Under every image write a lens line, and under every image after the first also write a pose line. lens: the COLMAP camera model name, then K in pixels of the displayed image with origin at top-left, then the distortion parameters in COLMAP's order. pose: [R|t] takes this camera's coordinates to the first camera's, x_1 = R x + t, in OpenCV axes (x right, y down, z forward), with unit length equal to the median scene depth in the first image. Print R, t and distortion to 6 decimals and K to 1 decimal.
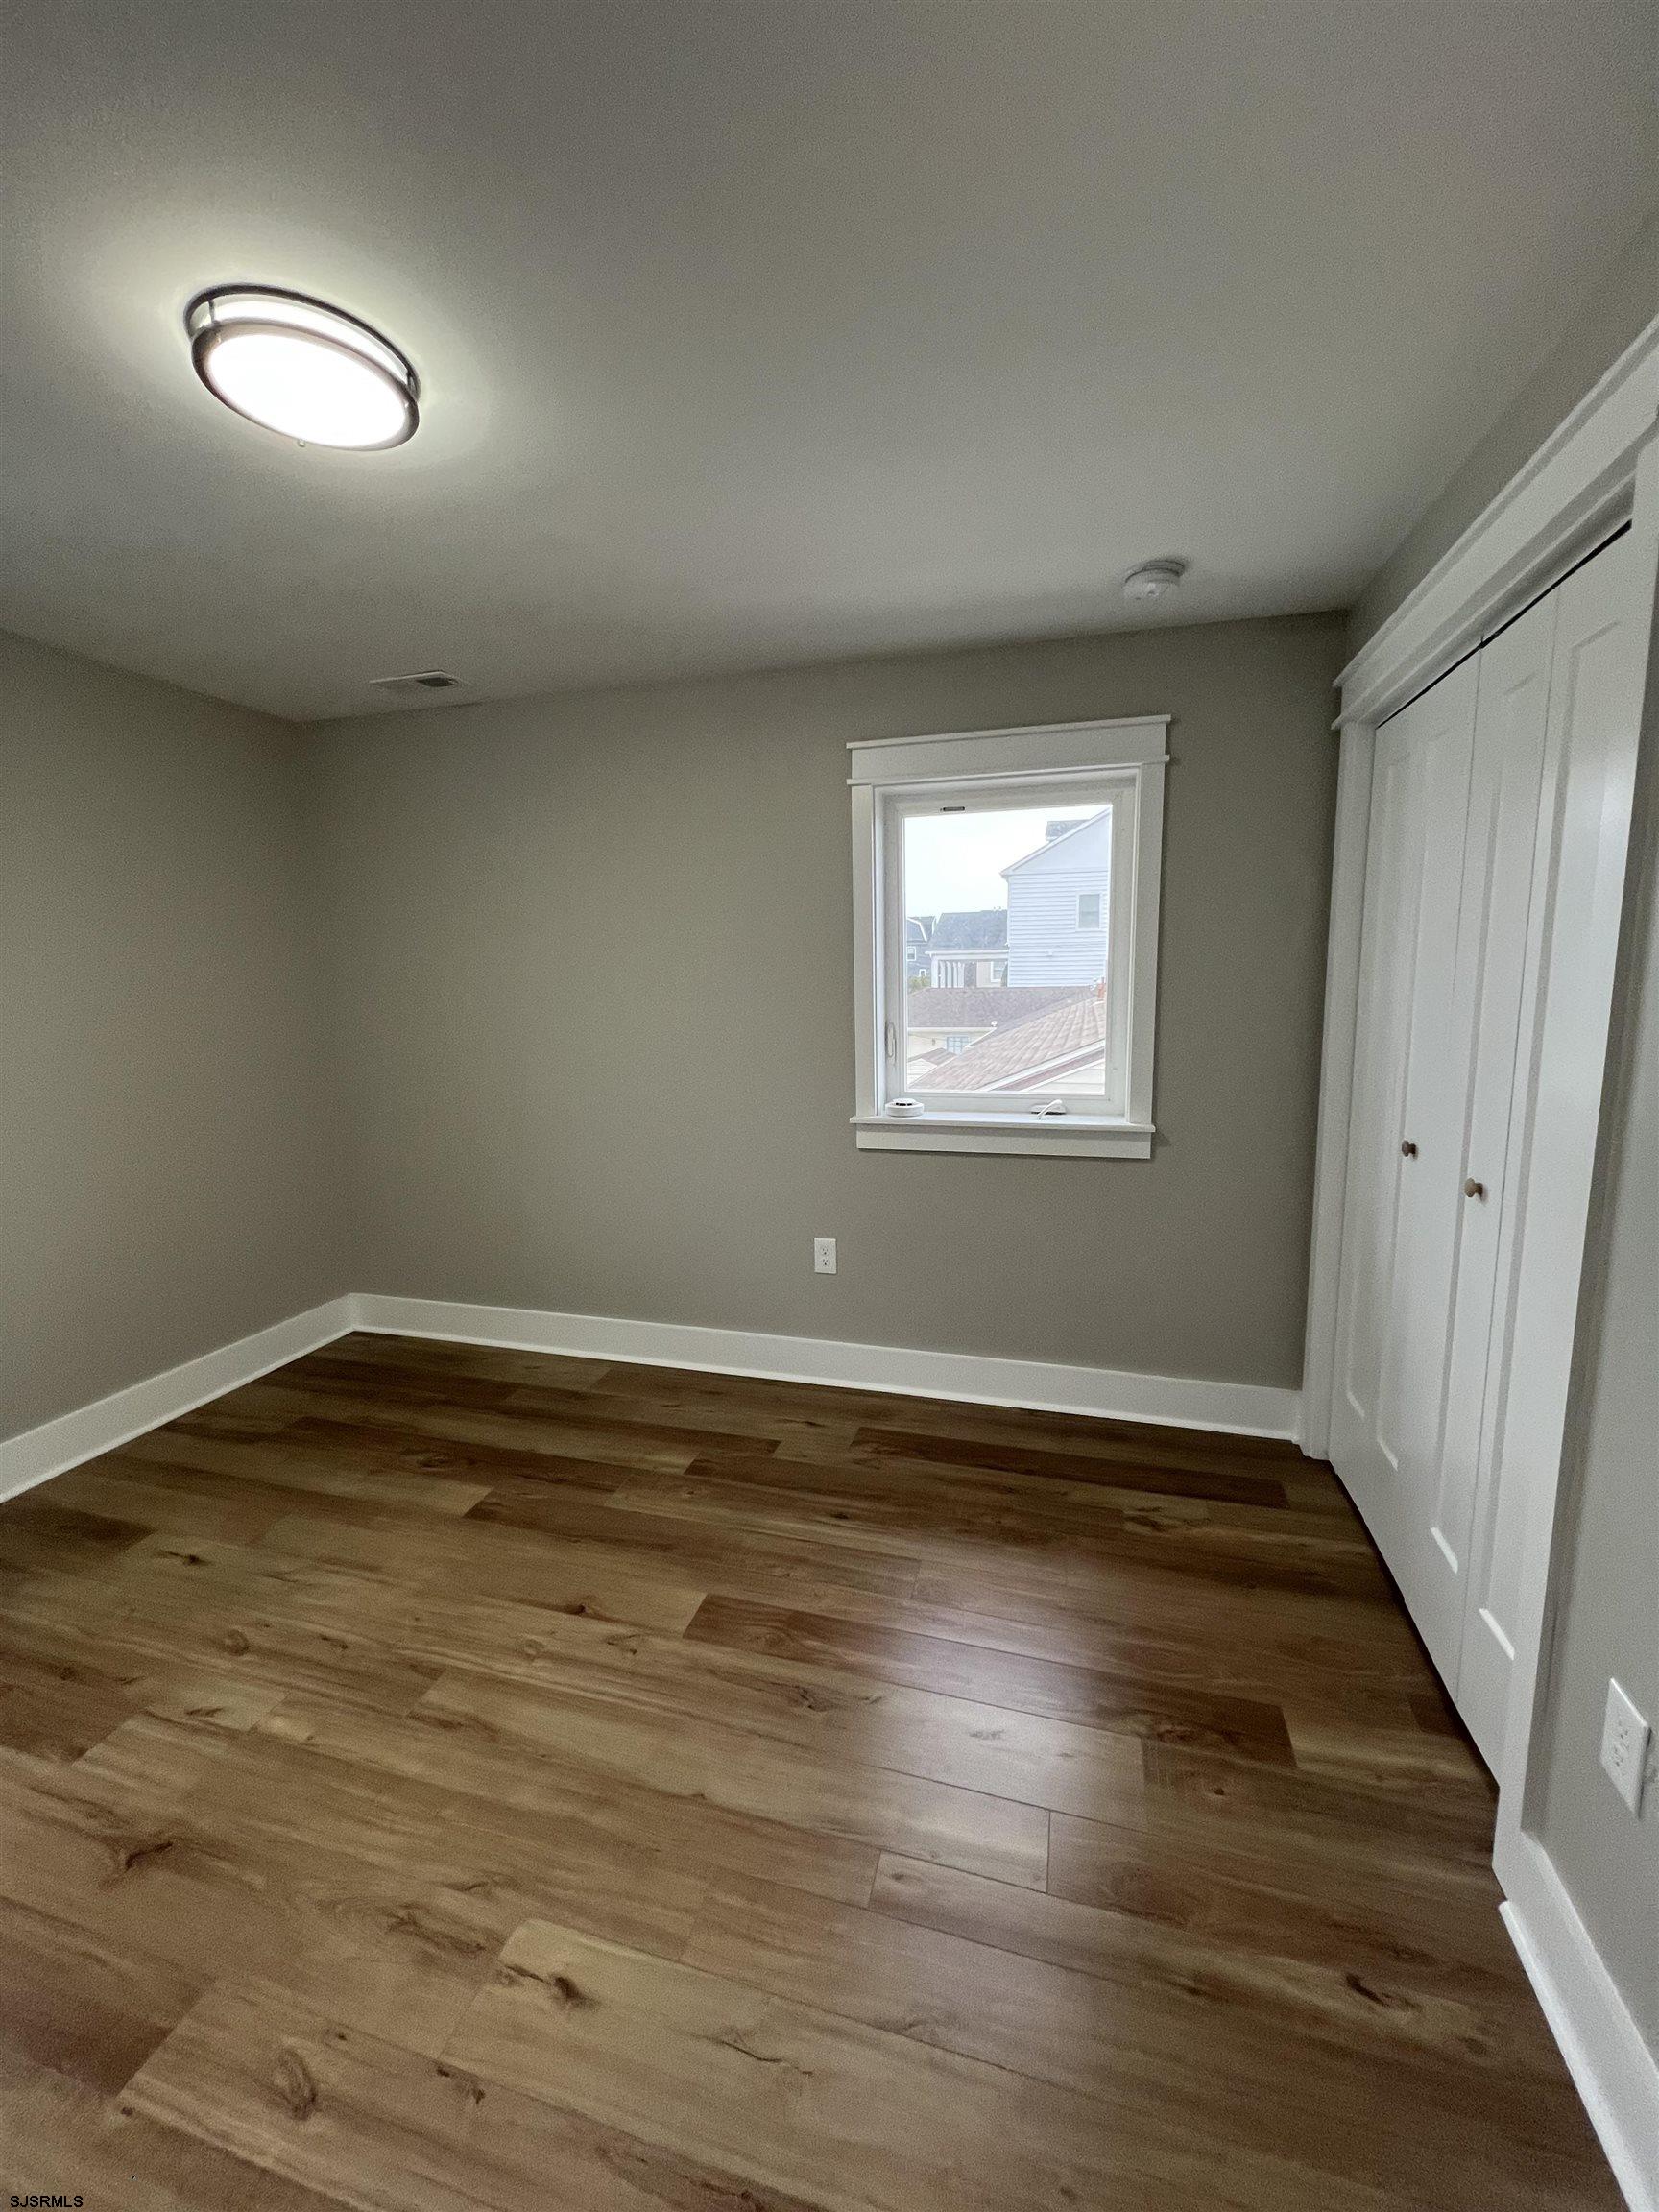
lens RADIAL K [[896.3, 0, 808.0], [0, 896.3, 1087.2], [0, 0, 1]] dist [-0.000640, 0.000369]
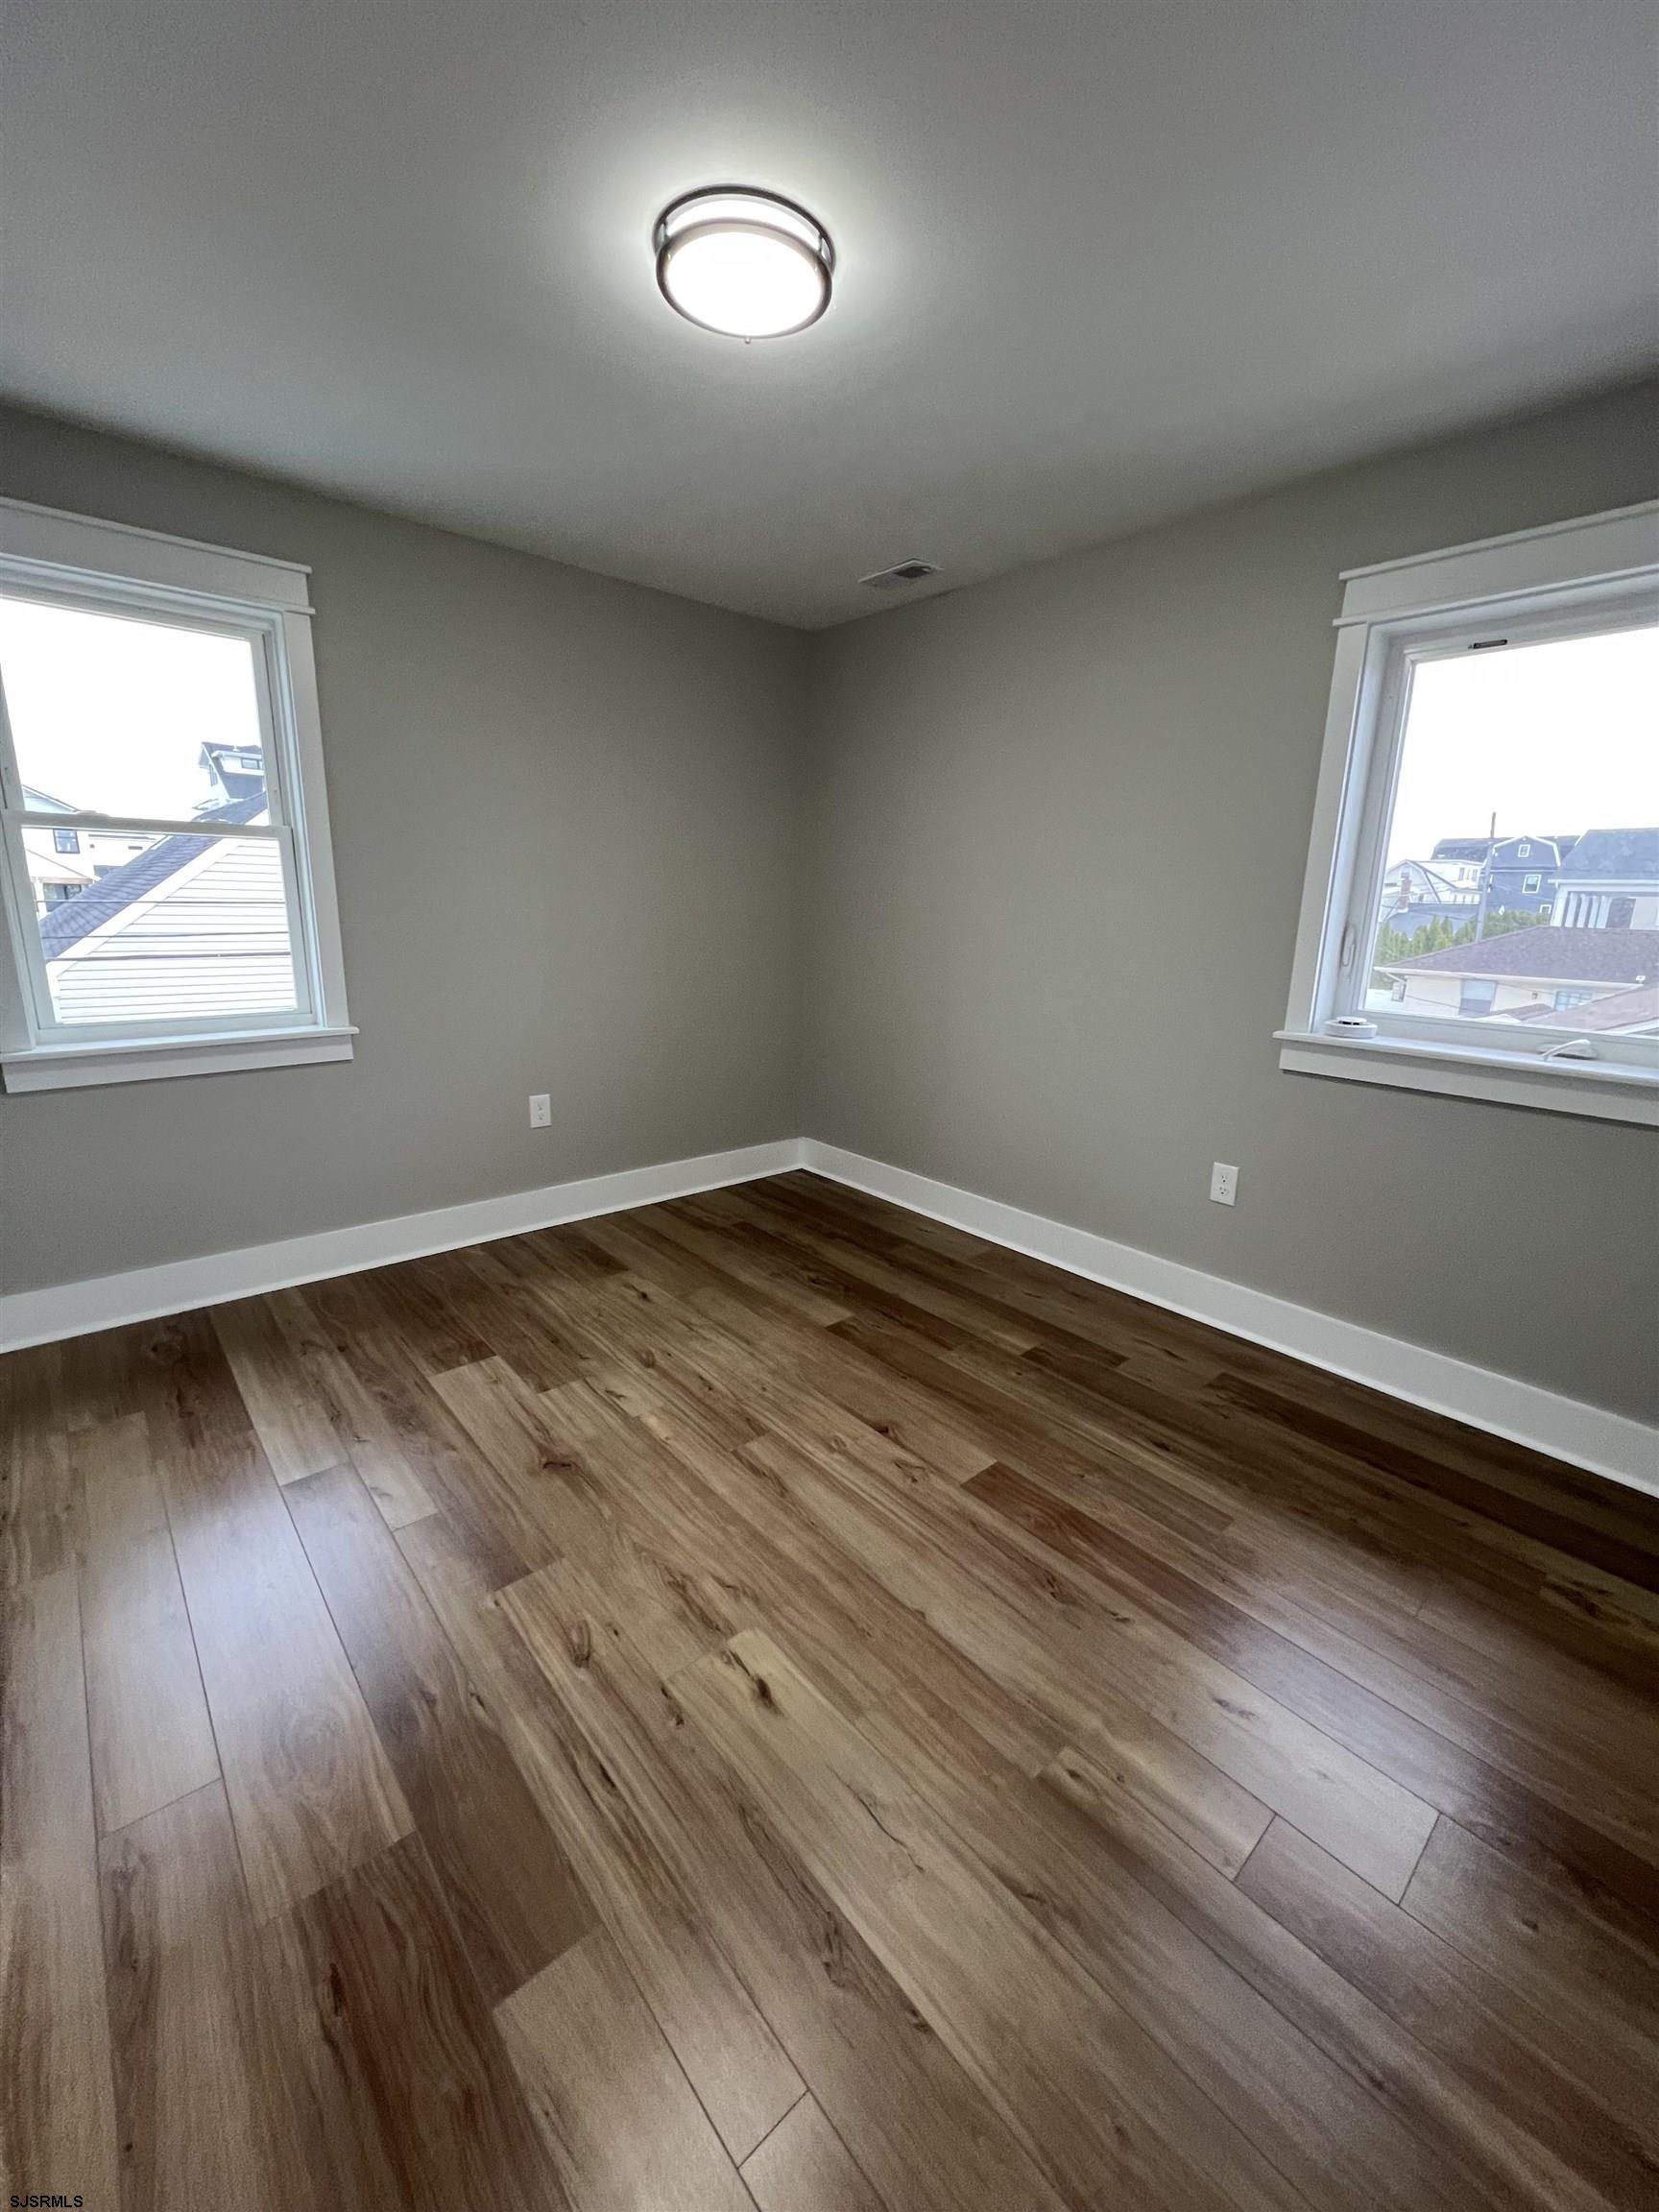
lens RADIAL K [[896.3, 0, 865.1], [0, 896.3, 1110.3], [0, 0, 1]] dist [-0.000640, 0.000369]
pose [[0.838439, 0.157009, -0.521890, 0.223921], [-0.111415, 0.986759, 0.117871, 0.064059], [0.533486, -0.040681, 0.844830, 0.069015]]
